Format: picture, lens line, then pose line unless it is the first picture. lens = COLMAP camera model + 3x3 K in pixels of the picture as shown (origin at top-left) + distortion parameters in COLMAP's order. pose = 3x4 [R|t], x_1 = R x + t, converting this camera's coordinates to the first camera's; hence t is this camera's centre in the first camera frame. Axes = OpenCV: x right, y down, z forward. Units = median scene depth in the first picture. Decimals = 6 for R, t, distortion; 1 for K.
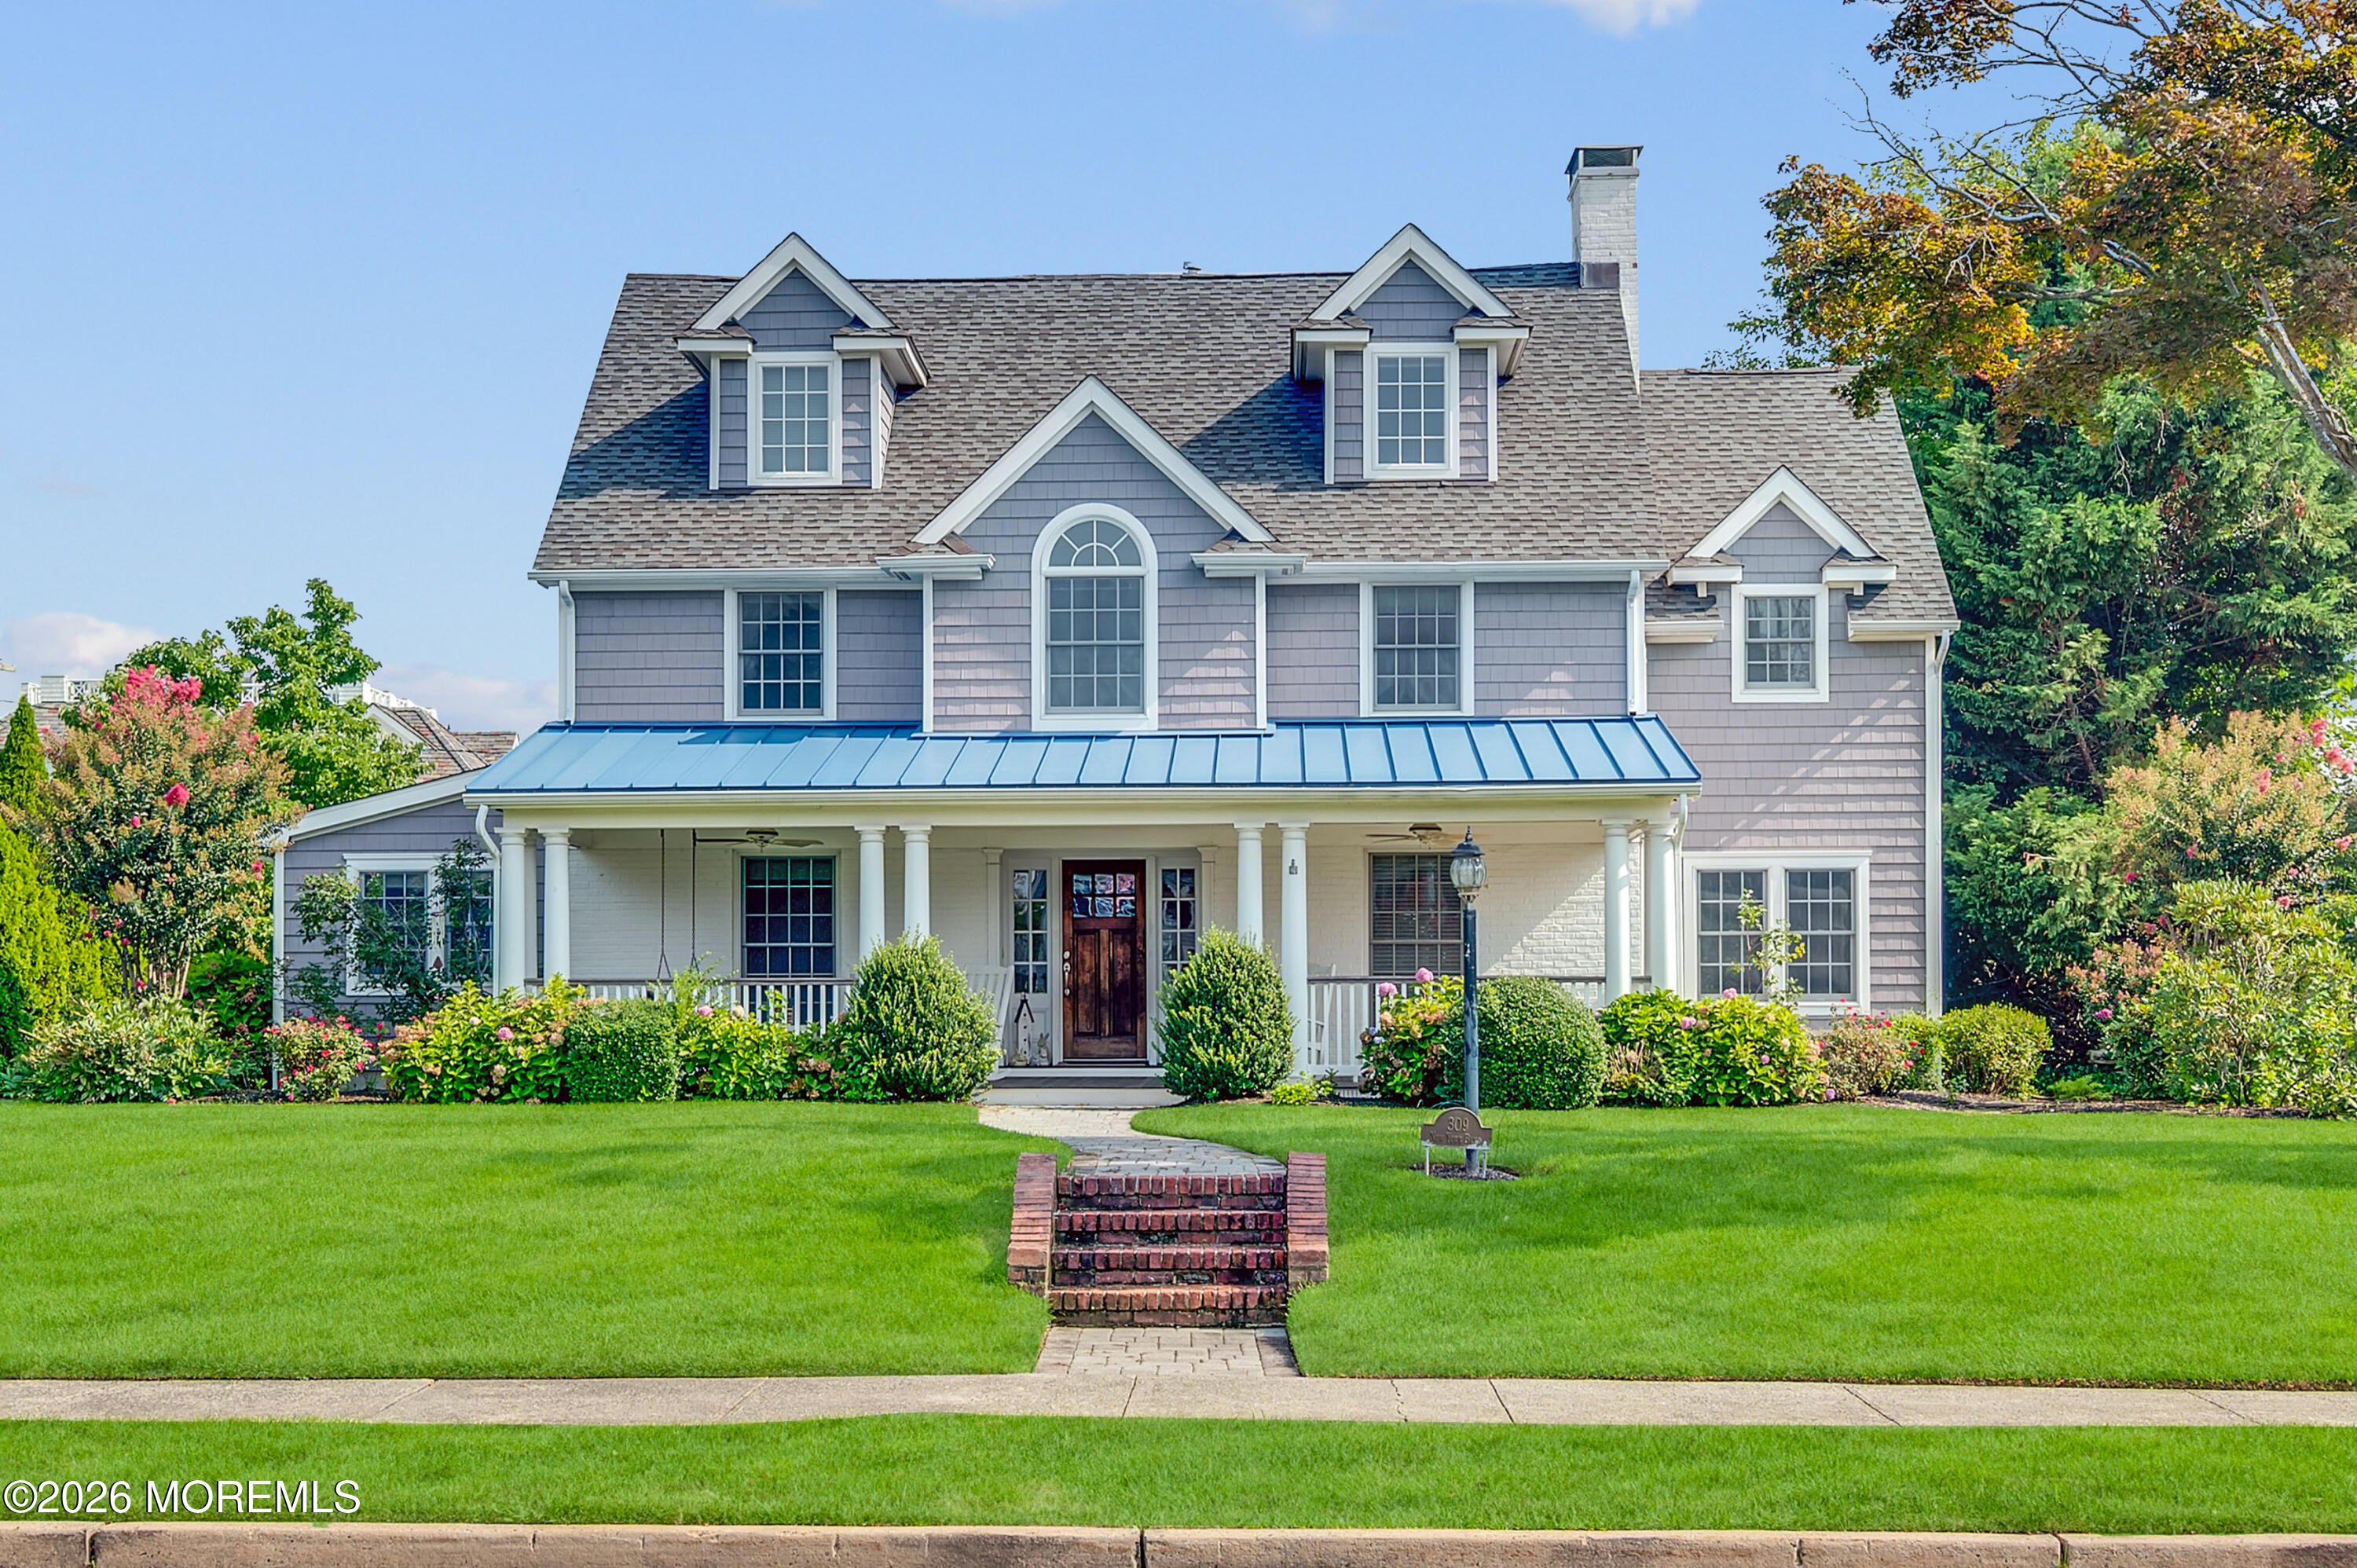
lens RADIAL K [[2598.9, 0, 1168.3], [0, 2598.9, 793.6], [0, 0, 1]] dist [0.000228, 0.000000]
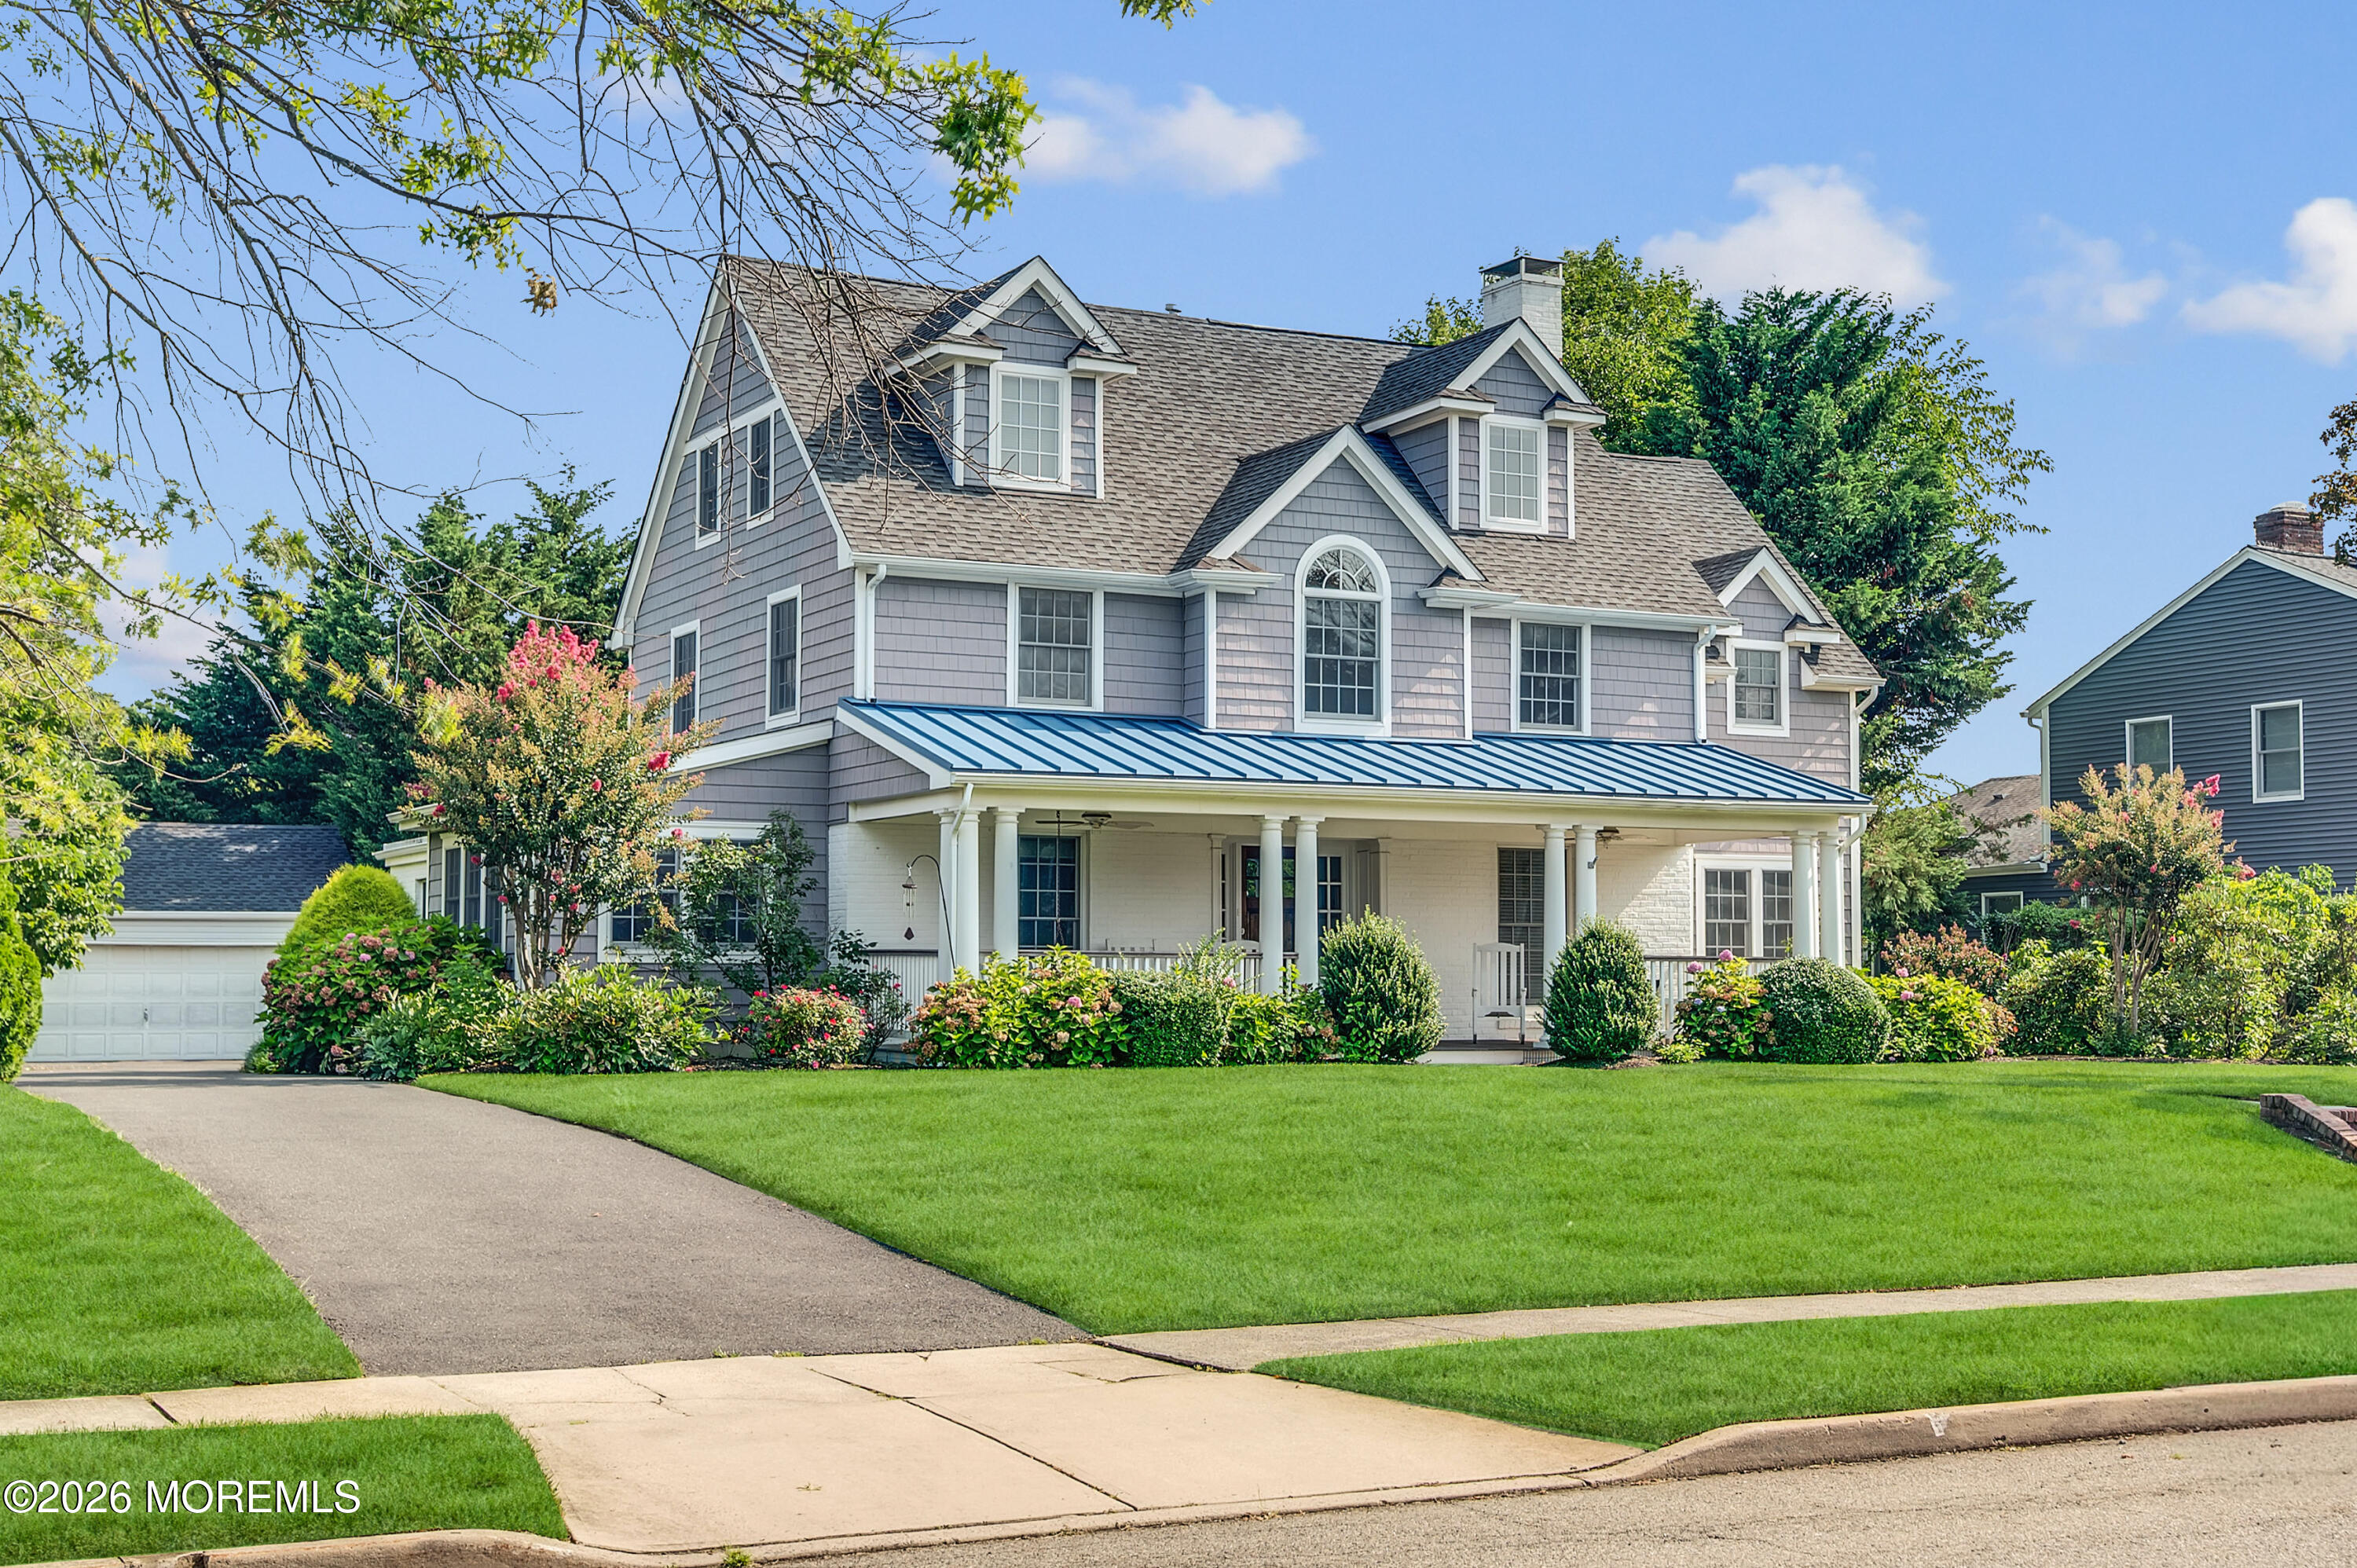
lens RADIAL K [[2598.9, 0, 1126.5], [0, 2598.9, 623.0], [0, 0, 1]] dist [0.000228, 0.000000]
pose [[0.889921, 0.067183, 0.451140, -0.623226], [-0.042709, 0.997021, -0.064228, 0.004149], [-0.454111, 0.037891, 0.890139, 0.030170]]
